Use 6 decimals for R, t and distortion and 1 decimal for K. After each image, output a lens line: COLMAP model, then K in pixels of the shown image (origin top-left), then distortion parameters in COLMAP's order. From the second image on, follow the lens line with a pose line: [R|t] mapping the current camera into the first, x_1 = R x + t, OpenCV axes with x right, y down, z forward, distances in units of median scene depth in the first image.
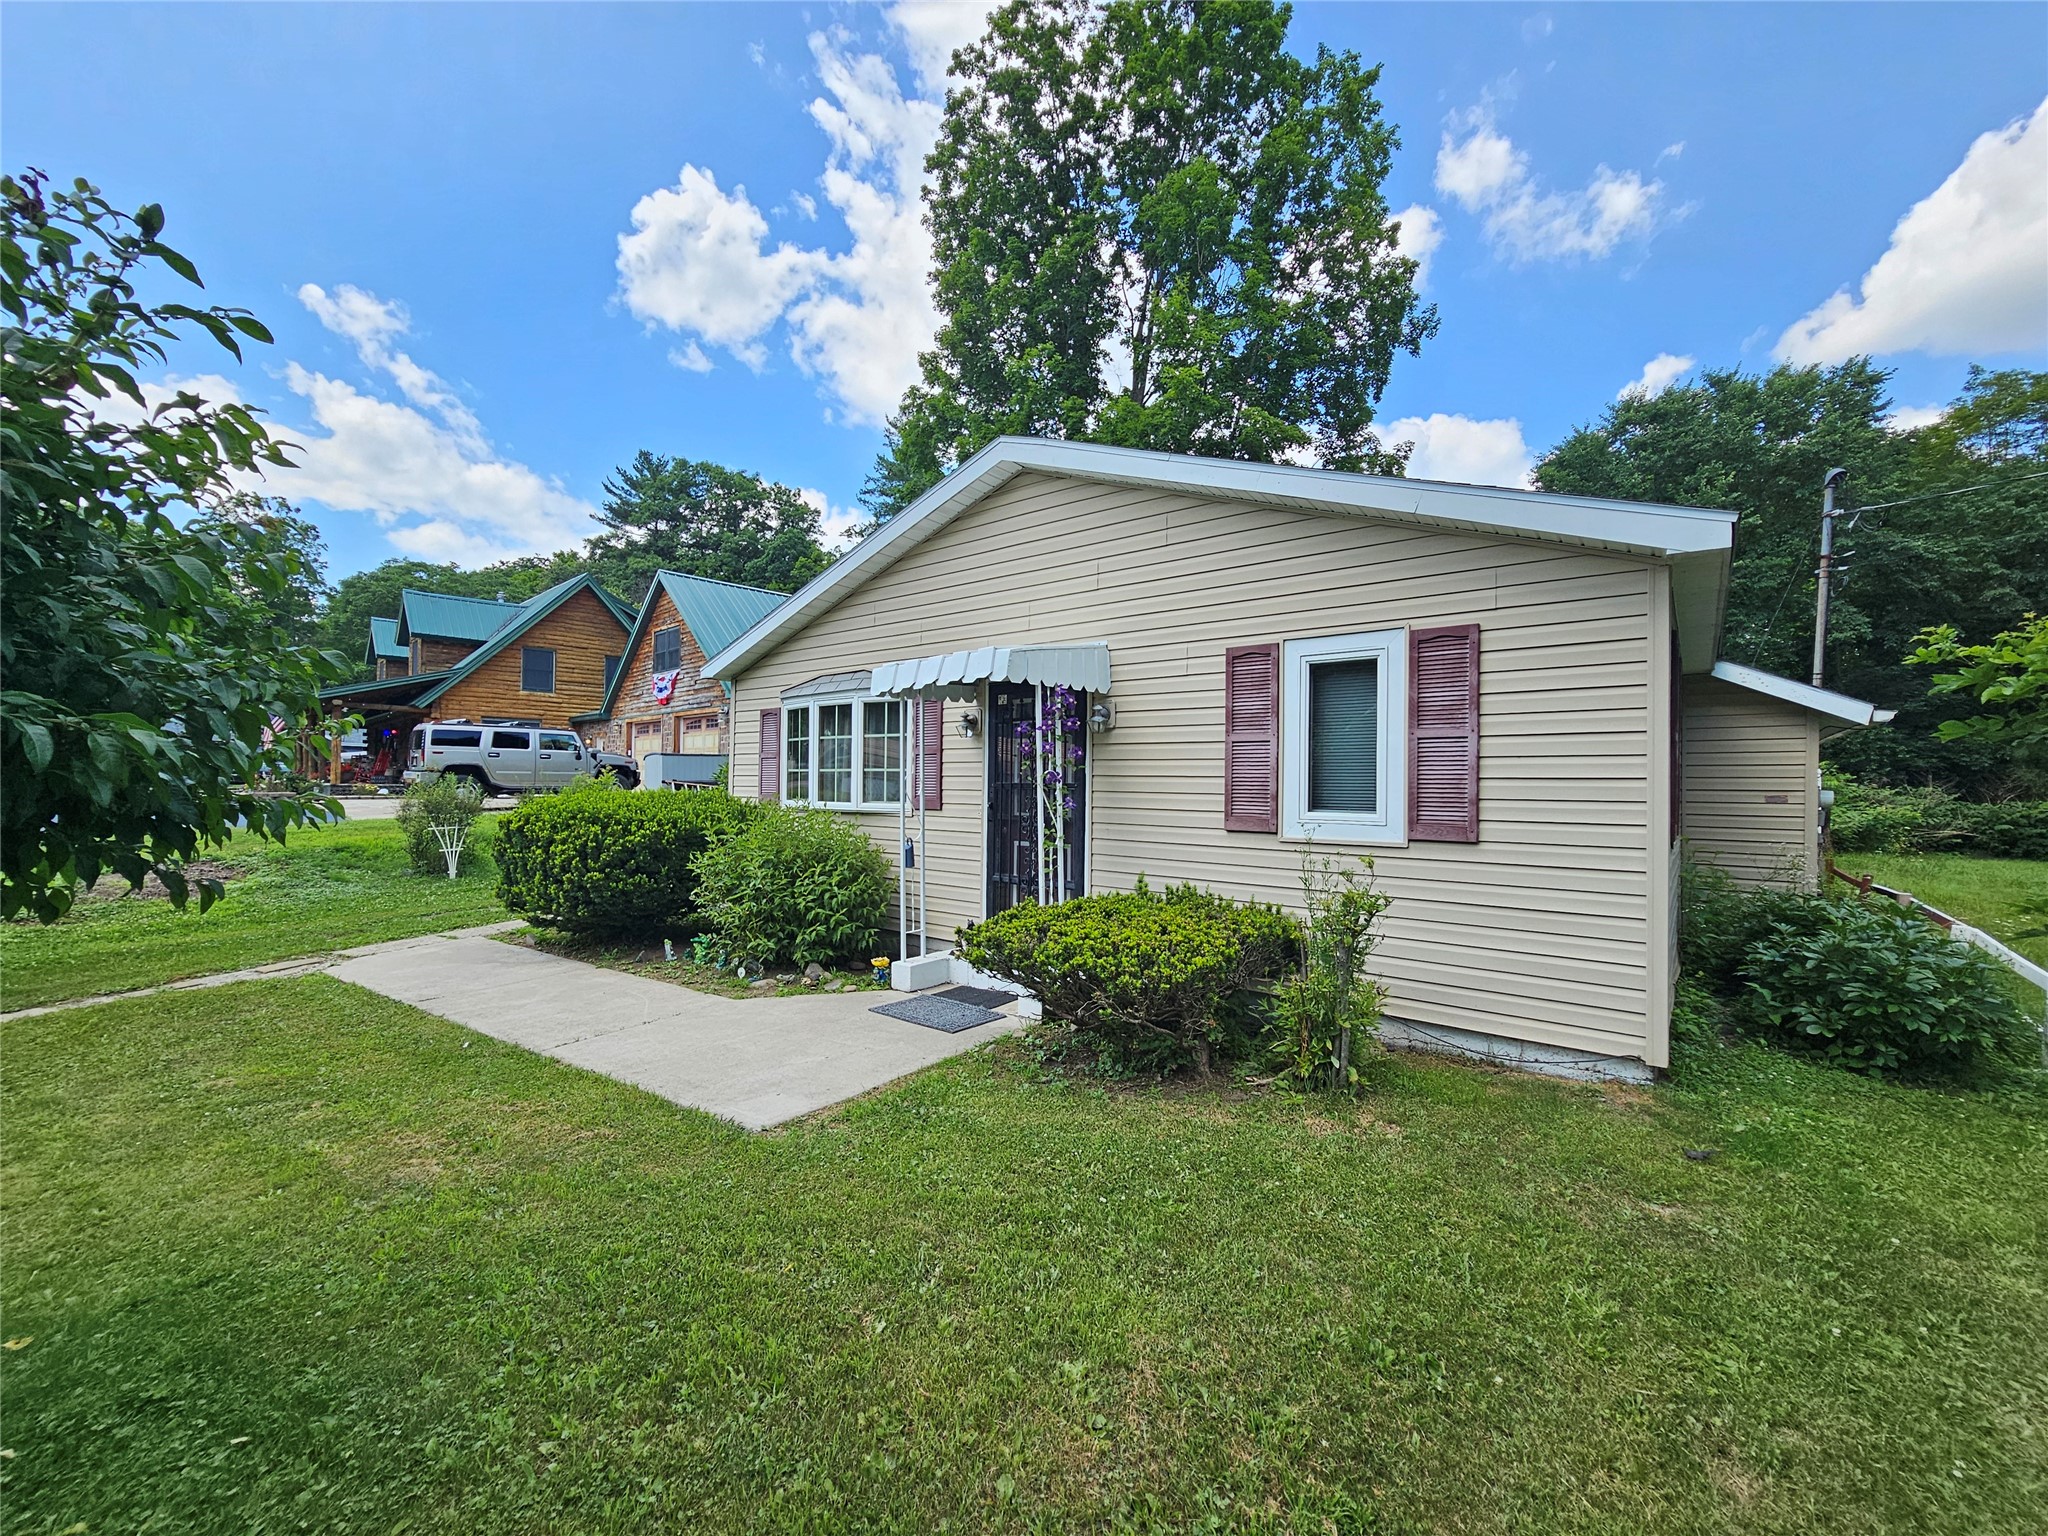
lens RADIAL K [[839.1, 0, 1028.3], [0, 839.1, 780.7], [0, 0, 1]] dist [-0.001626, 0.000086]
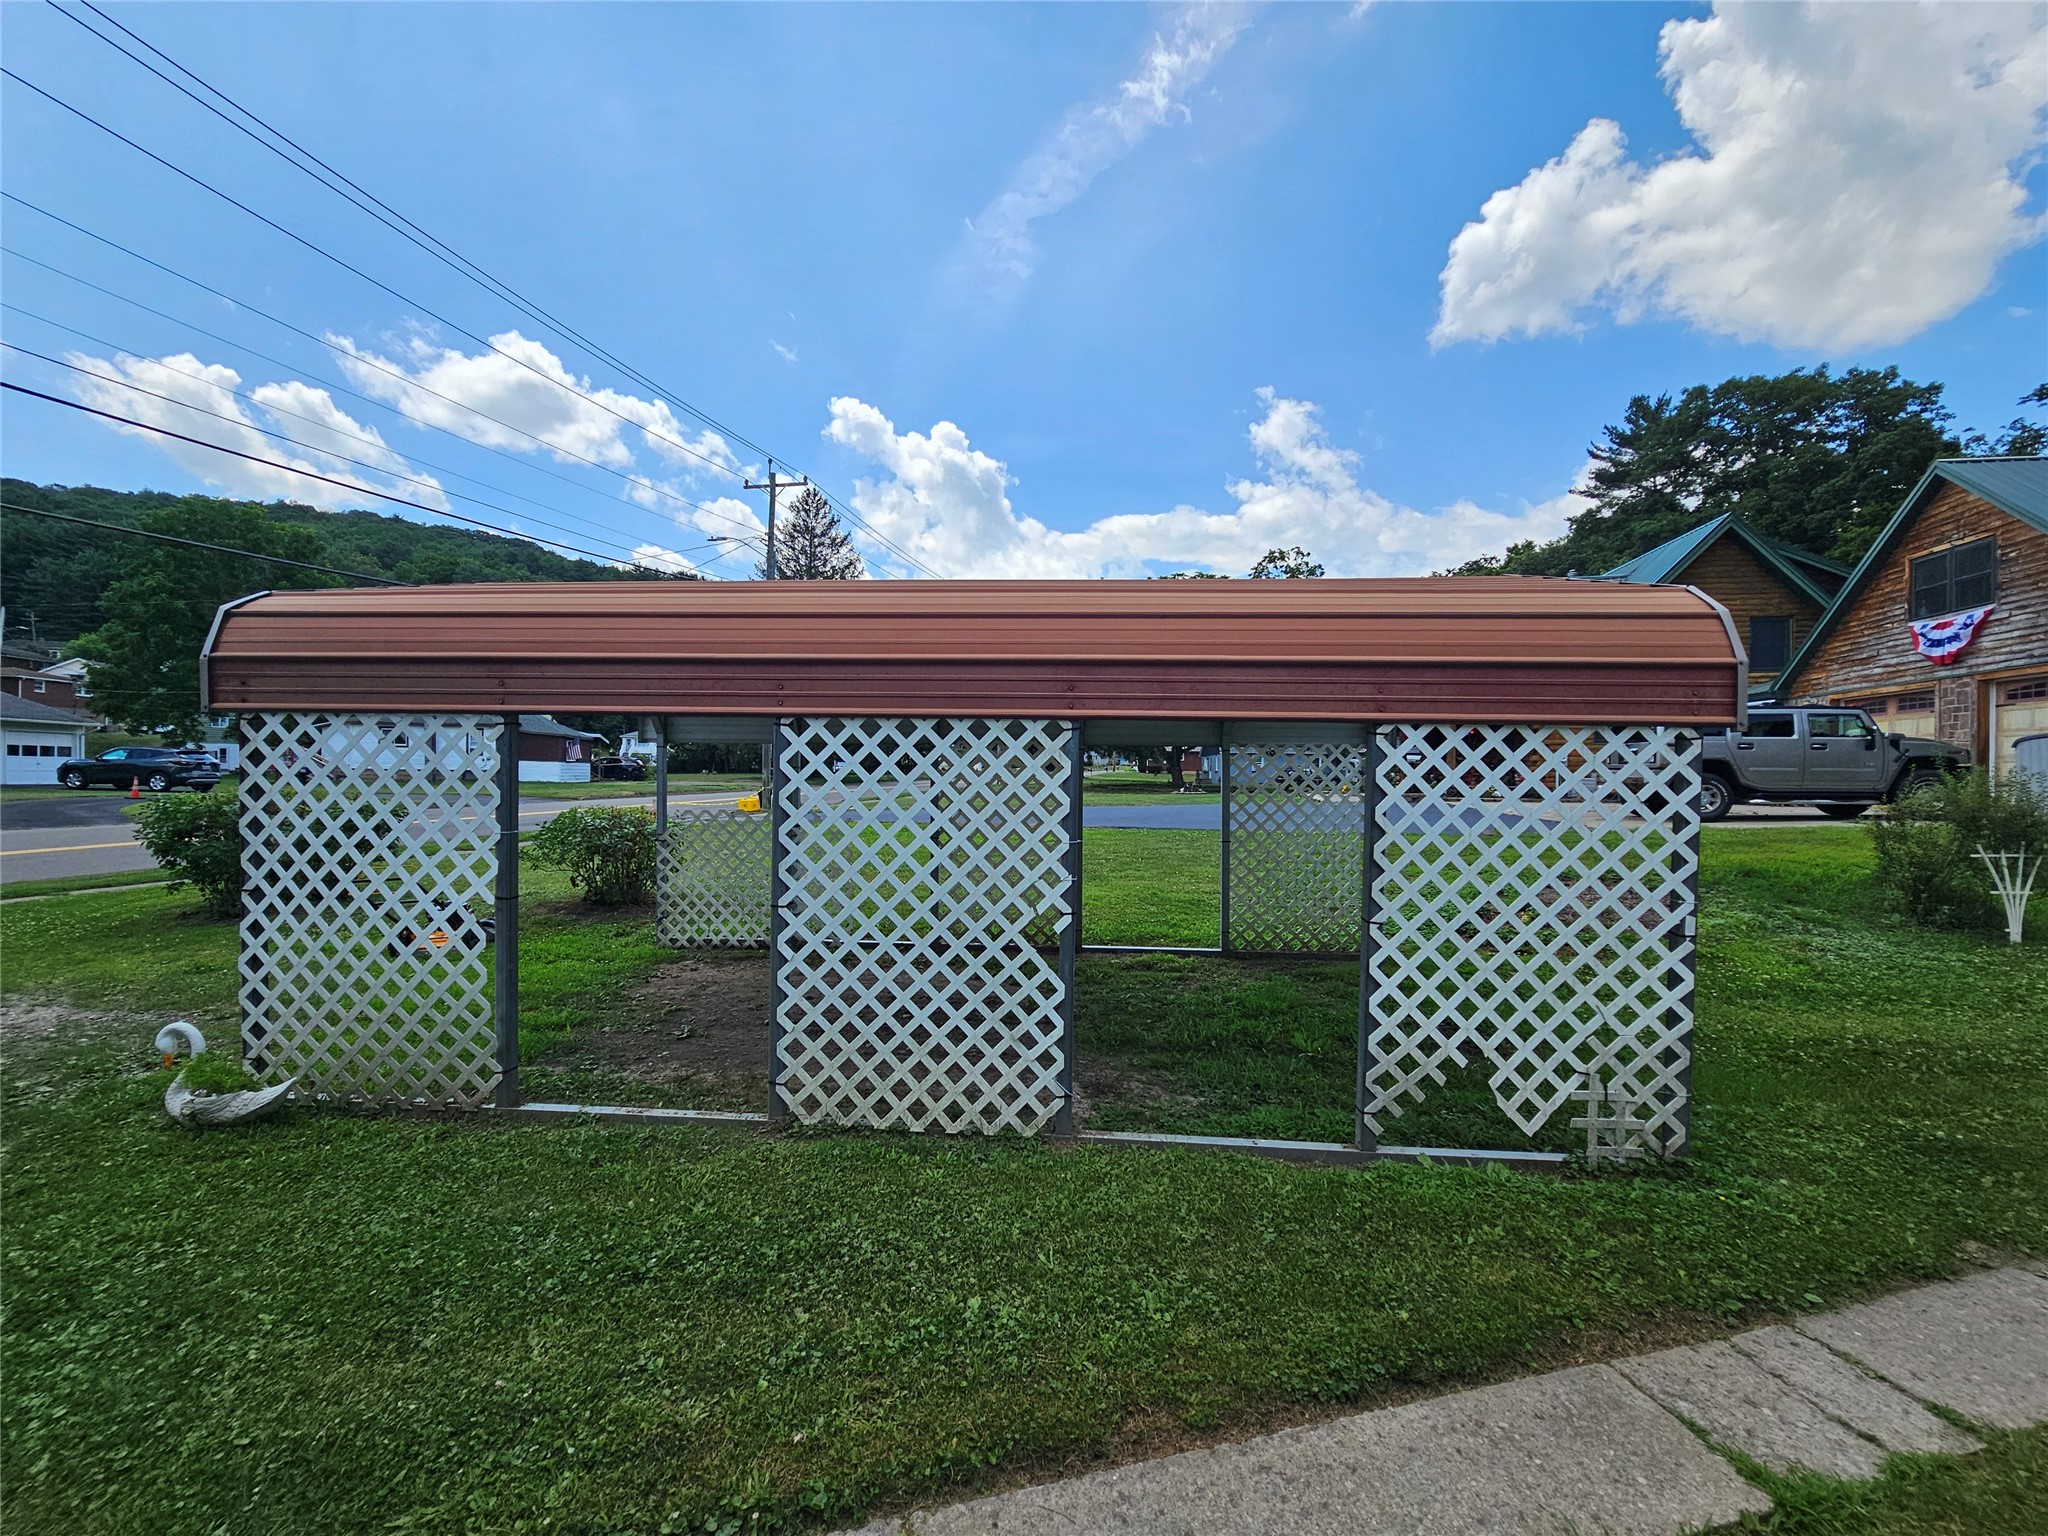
lens RADIAL K [[839.1, 0, 1020.4], [0, 839.1, 778.1], [0, 0, 1]] dist [-0.001626, 0.000086]
pose [[0.542541, -0.006279, -0.840006, -0.659378], [-0.000942, 0.999967, -0.008083, 0.007524], [0.840029, 0.005176, 0.542518, 0.106493]]
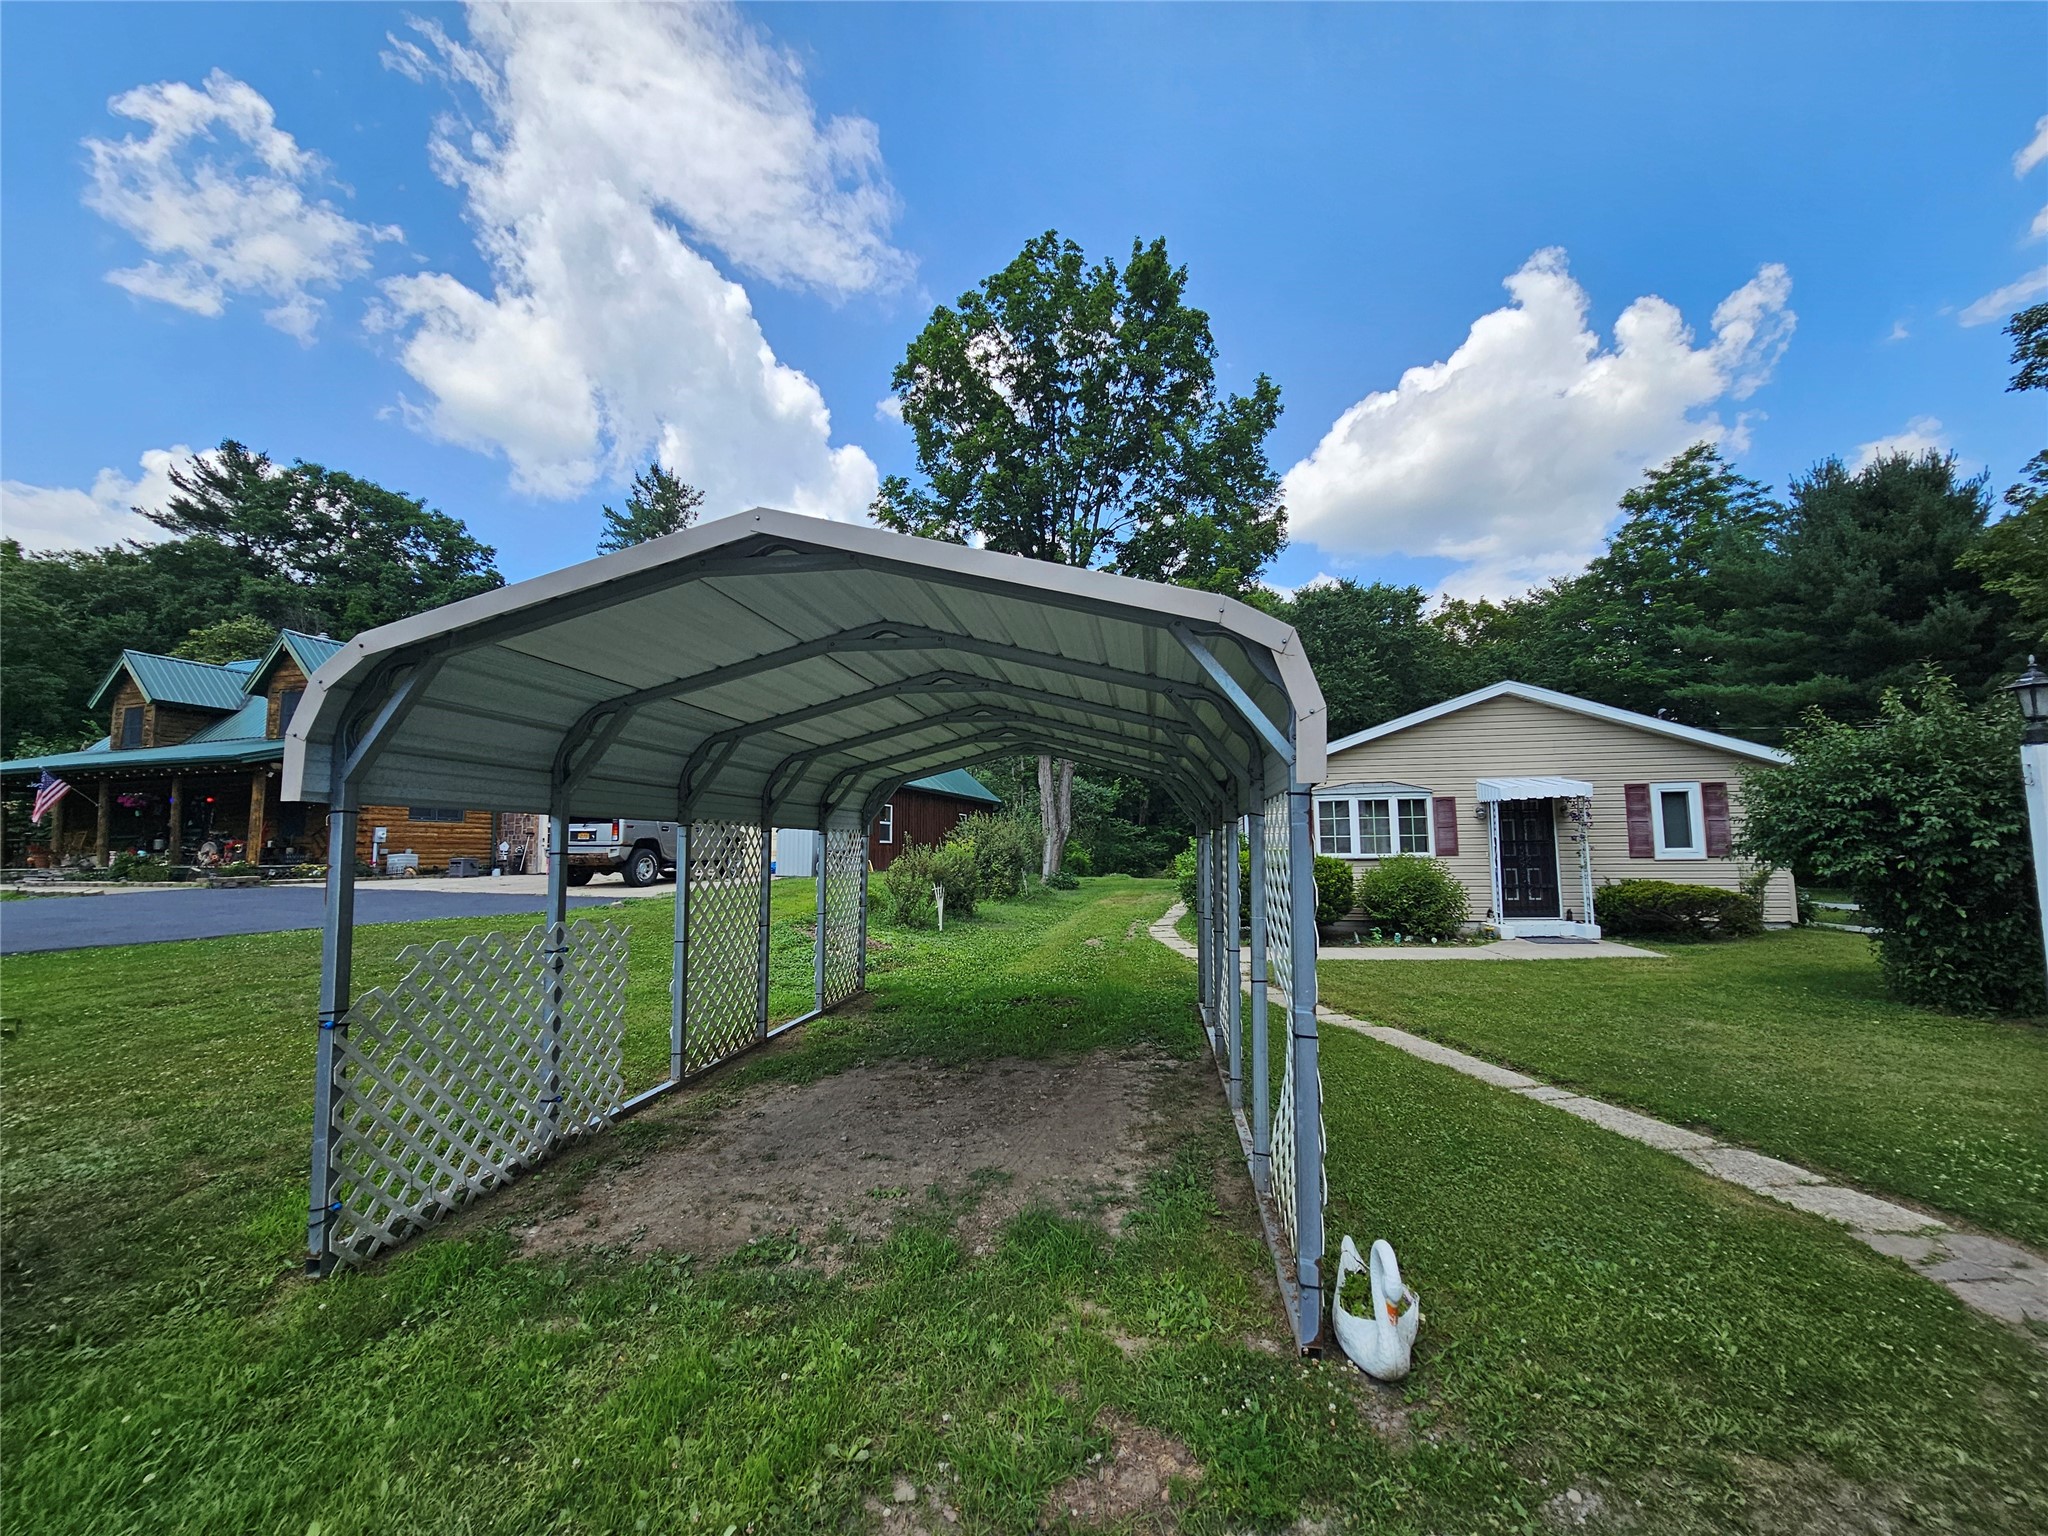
lens RADIAL K [[839.1, 0, 1016.1], [0, 839.1, 778.0], [0, 0, 1]] dist [-0.001626, 0.000086]
pose [[0.878753, 0.021037, 0.476813, -1.374966], [0.018309, 0.996807, -0.077722, -0.007996], [-0.476925, 0.077028, 0.875562, -0.176746]]
